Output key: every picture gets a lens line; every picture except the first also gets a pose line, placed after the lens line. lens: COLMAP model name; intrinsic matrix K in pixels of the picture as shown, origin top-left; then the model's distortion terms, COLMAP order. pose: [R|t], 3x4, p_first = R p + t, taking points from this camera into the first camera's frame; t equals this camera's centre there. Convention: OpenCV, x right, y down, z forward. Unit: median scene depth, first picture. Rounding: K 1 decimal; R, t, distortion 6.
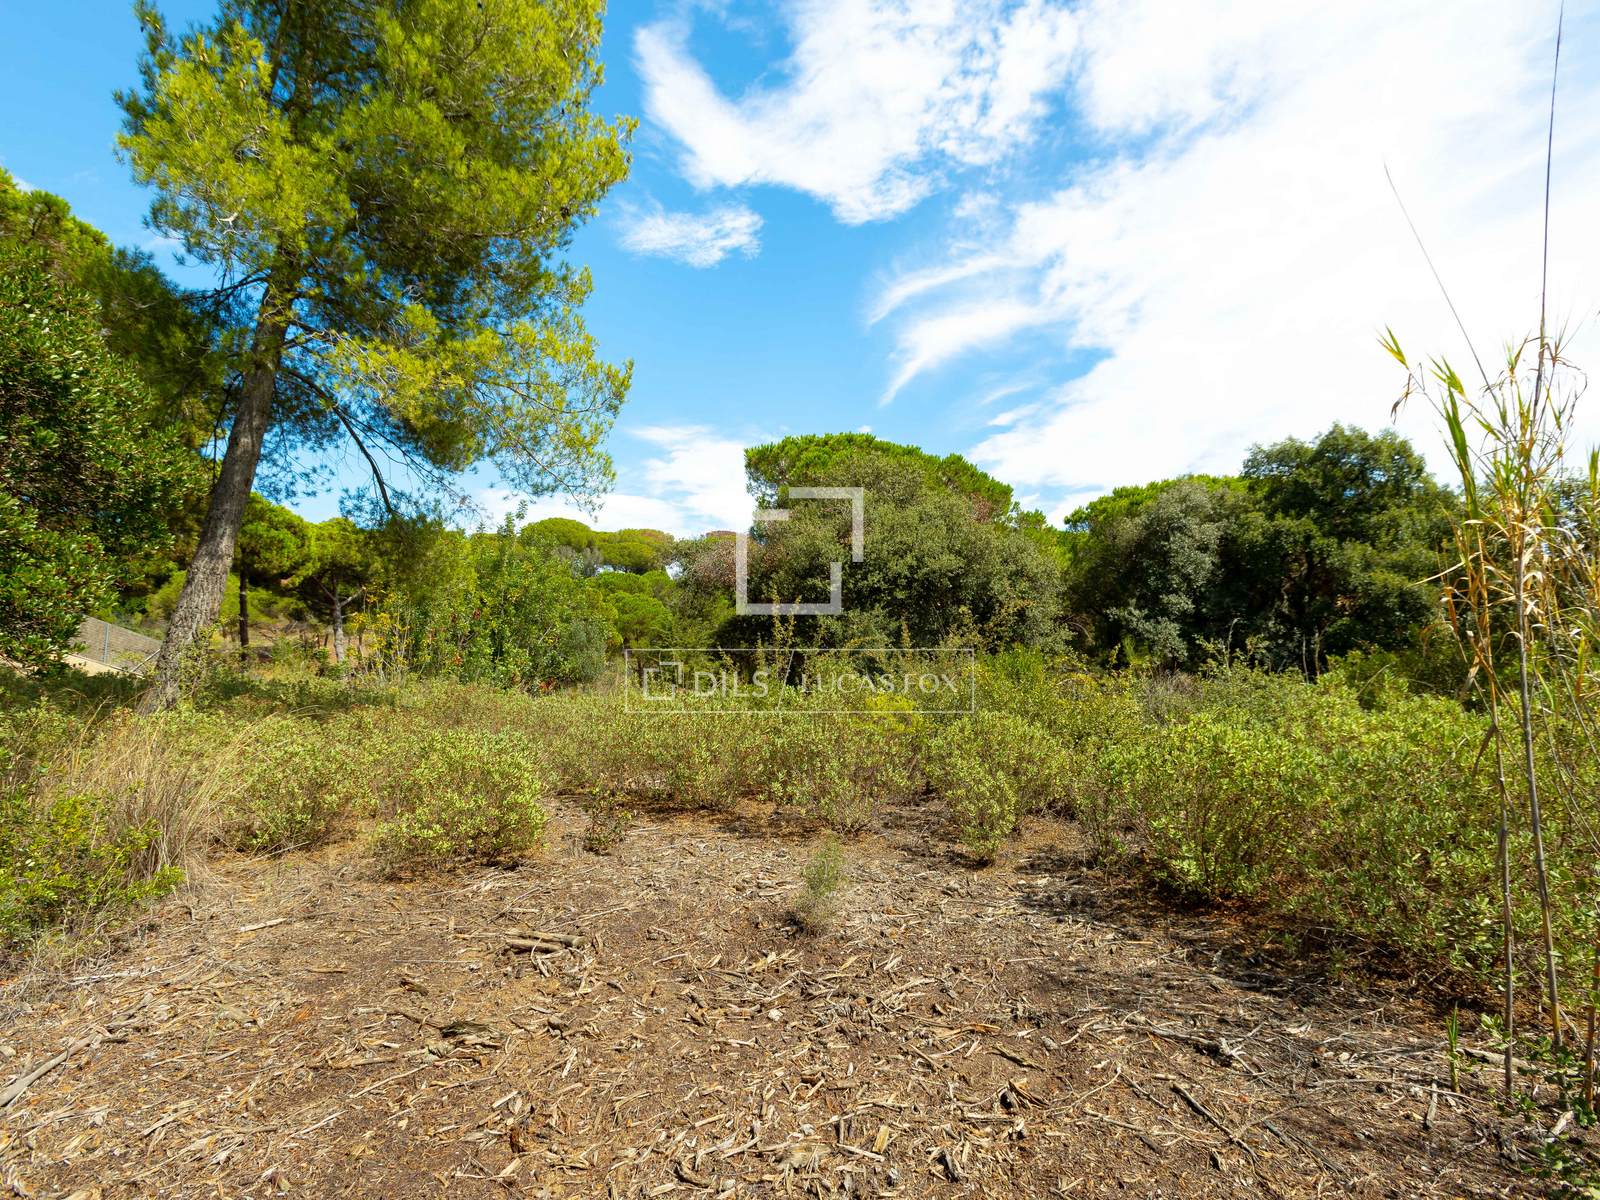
lens RADIAL K [[783.9, 0, 802.8], [0, 783.9, 602.5], [0, 0, 1]] dist [-0.013664, 0.001729]
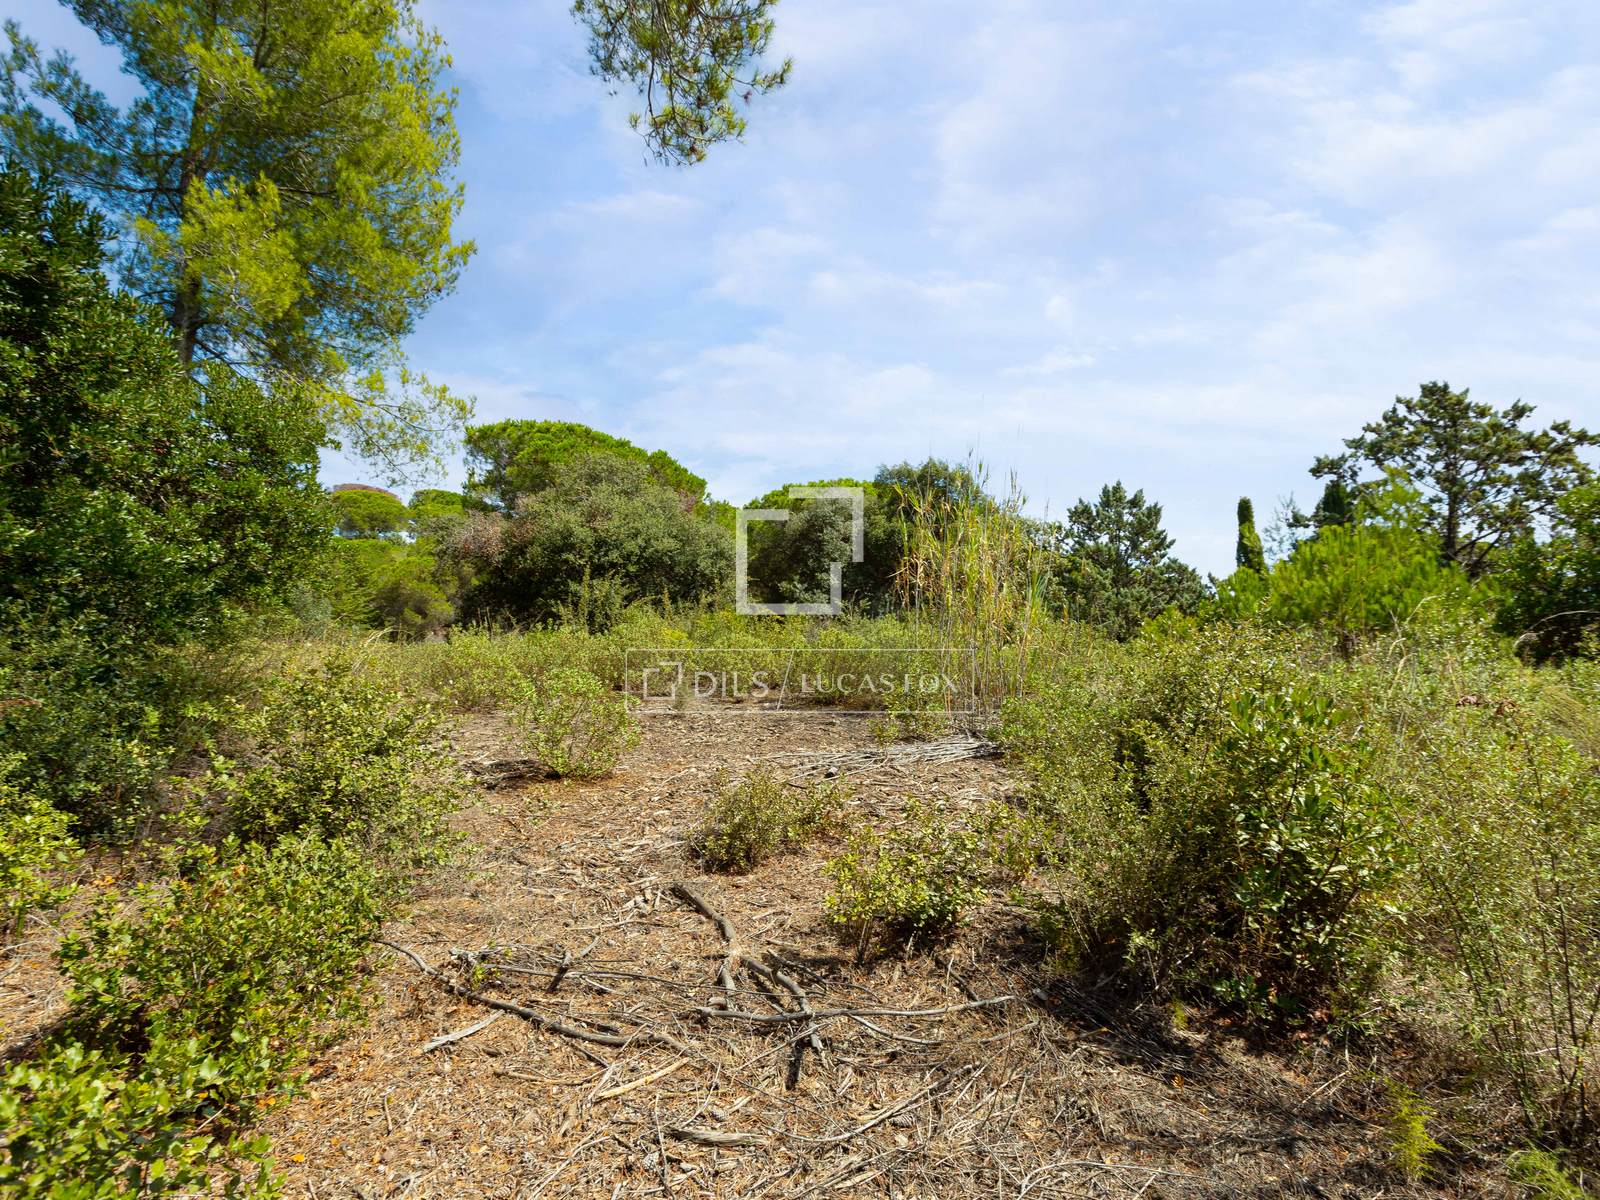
lens RADIAL K [[783.9, 0, 800.7], [0, 783.9, 603.2], [0, 0, 1]] dist [-0.013664, 0.001729]
pose [[0.916502, 0.010205, 0.399901, -0.096411], [-0.024819, 0.999199, 0.031382, 0.000173], [-0.399261, -0.038687, 0.916021, -0.207014]]
